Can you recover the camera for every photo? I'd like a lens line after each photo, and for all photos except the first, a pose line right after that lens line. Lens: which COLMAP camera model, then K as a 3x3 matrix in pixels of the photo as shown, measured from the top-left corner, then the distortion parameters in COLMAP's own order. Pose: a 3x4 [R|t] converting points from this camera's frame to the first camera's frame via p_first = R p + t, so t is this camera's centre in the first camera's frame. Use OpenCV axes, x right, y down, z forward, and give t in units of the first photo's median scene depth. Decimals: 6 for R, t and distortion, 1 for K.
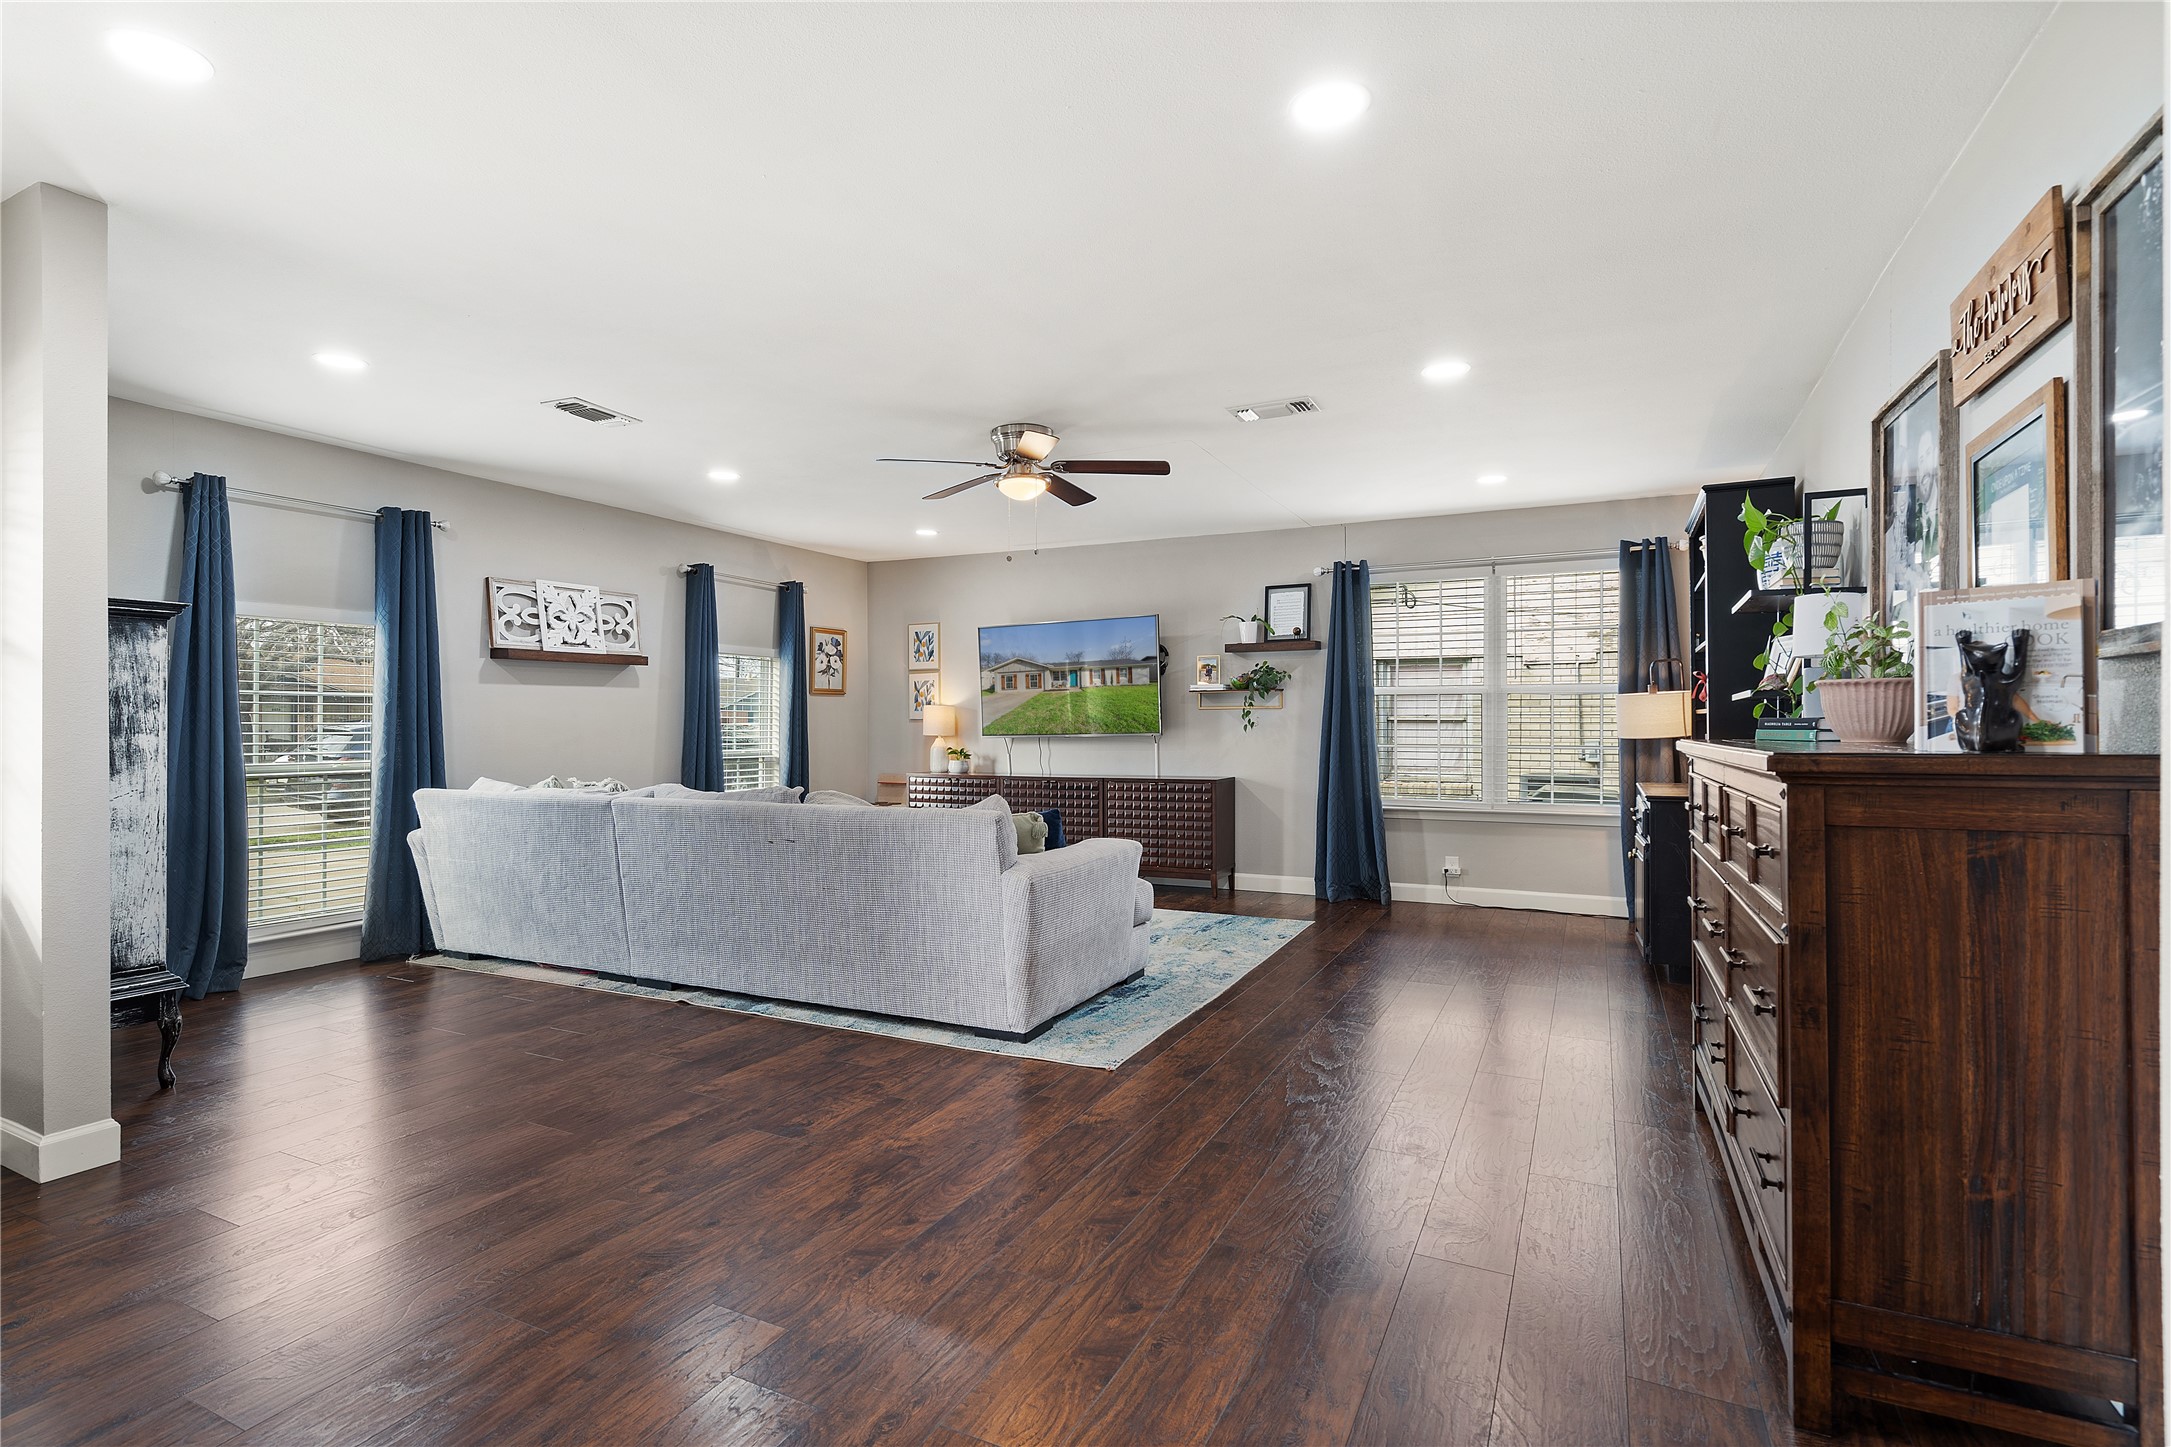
lens RADIAL K [[1054.0, 0, 1050.2], [0, 1054.0, 718.0], [0, 0, 1]] dist [0.002421, 0.000168]
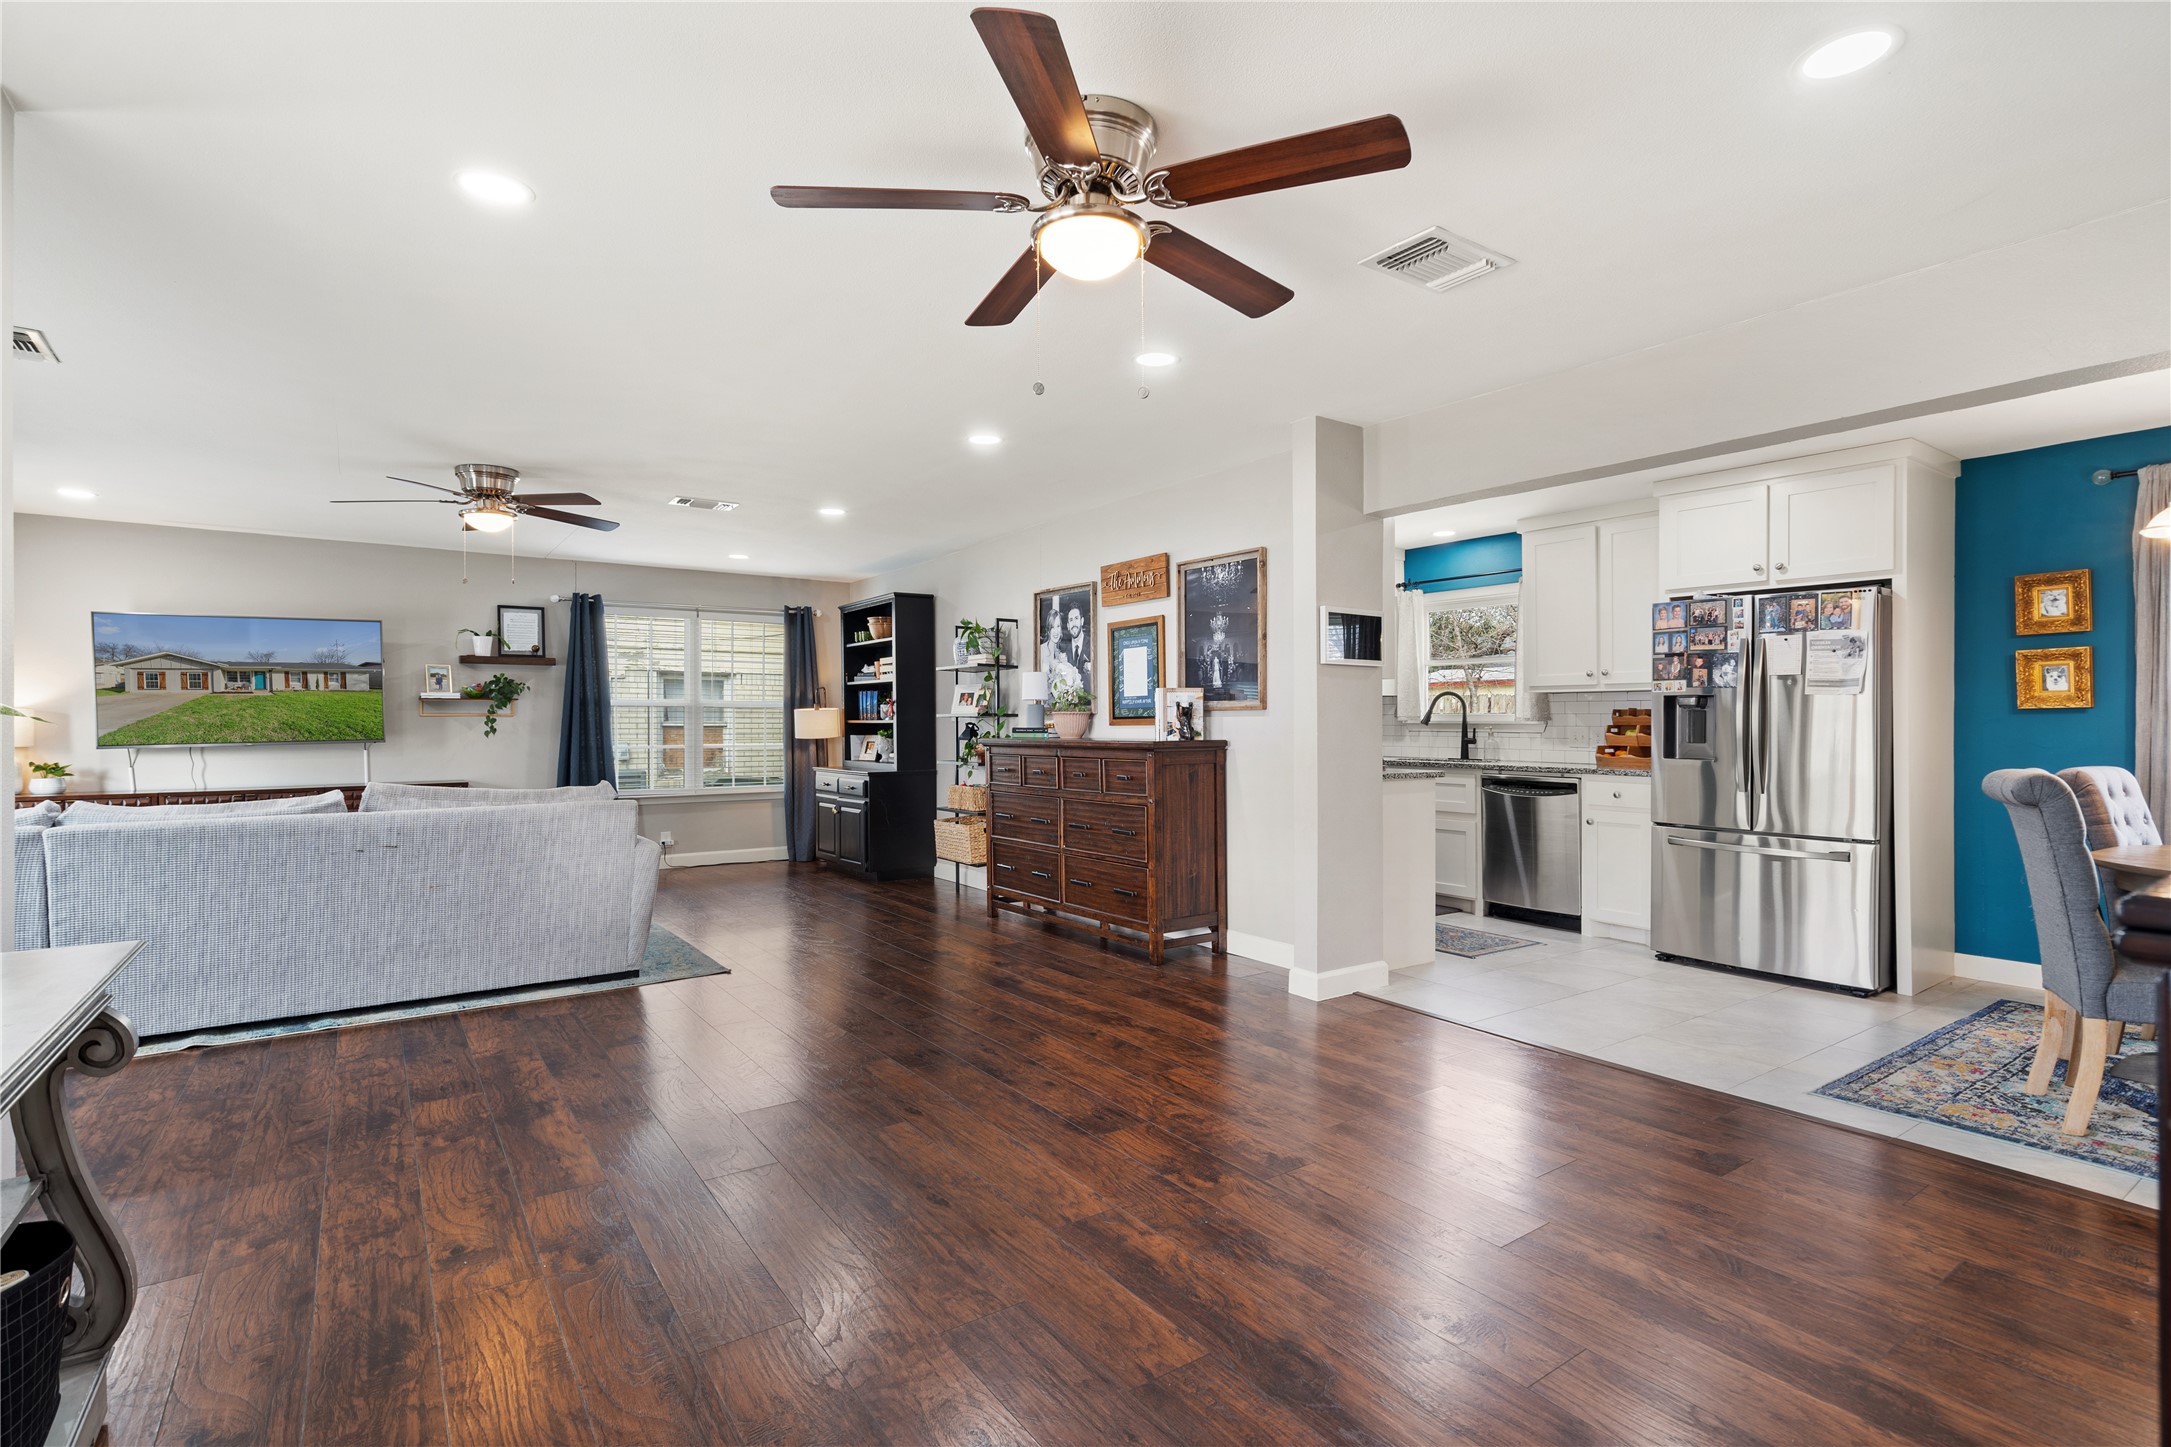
lens RADIAL K [[1026.2, 0, 1088.1], [0, 1026.2, 721.4], [0, 0, 1]] dist [-0.001219, 0.000094]
pose [[0.457739, 0.004210, 0.889076, -0.475603], [-0.004521, 0.999987, -0.002408, -0.003724], [-0.889075, -0.002918, 0.457753, -0.038471]]
